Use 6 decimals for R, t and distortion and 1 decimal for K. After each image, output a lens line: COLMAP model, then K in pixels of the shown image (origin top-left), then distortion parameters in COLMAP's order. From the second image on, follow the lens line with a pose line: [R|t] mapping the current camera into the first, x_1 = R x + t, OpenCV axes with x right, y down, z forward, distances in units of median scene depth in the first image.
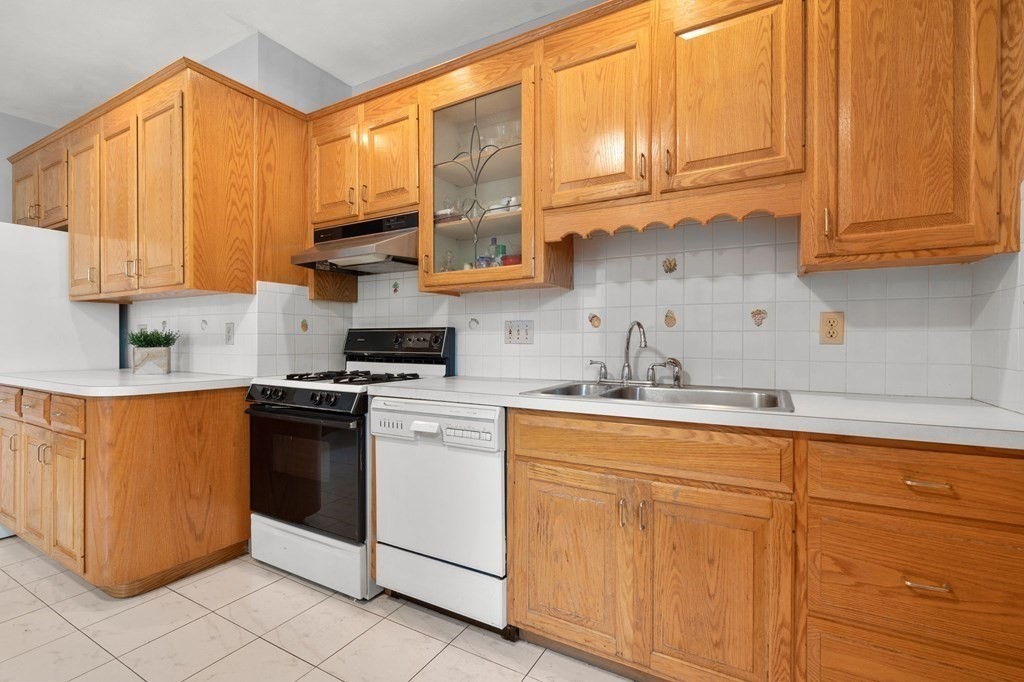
lens RADIAL K [[471.2, 0, 518.1], [0, 471.2, 342.4], [0, 0, 1]] dist [-0.002451, 0.000312]
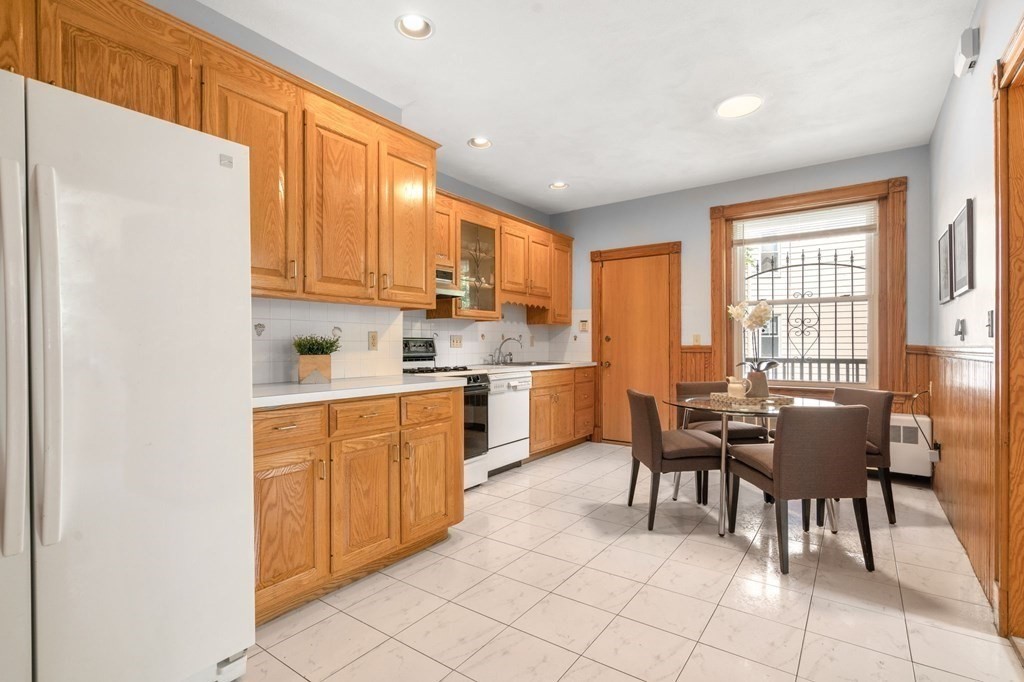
lens RADIAL K [[471.2, 0, 518.1], [0, 471.2, 342.4], [0, 0, 1]] dist [-0.002451, 0.000312]
pose [[0.096669, 0.005864, 0.995299, -2.235935], [0.004965, 0.999967, -0.006374, -0.005332], [-0.995304, 0.005557, 0.096637, 0.682350]]
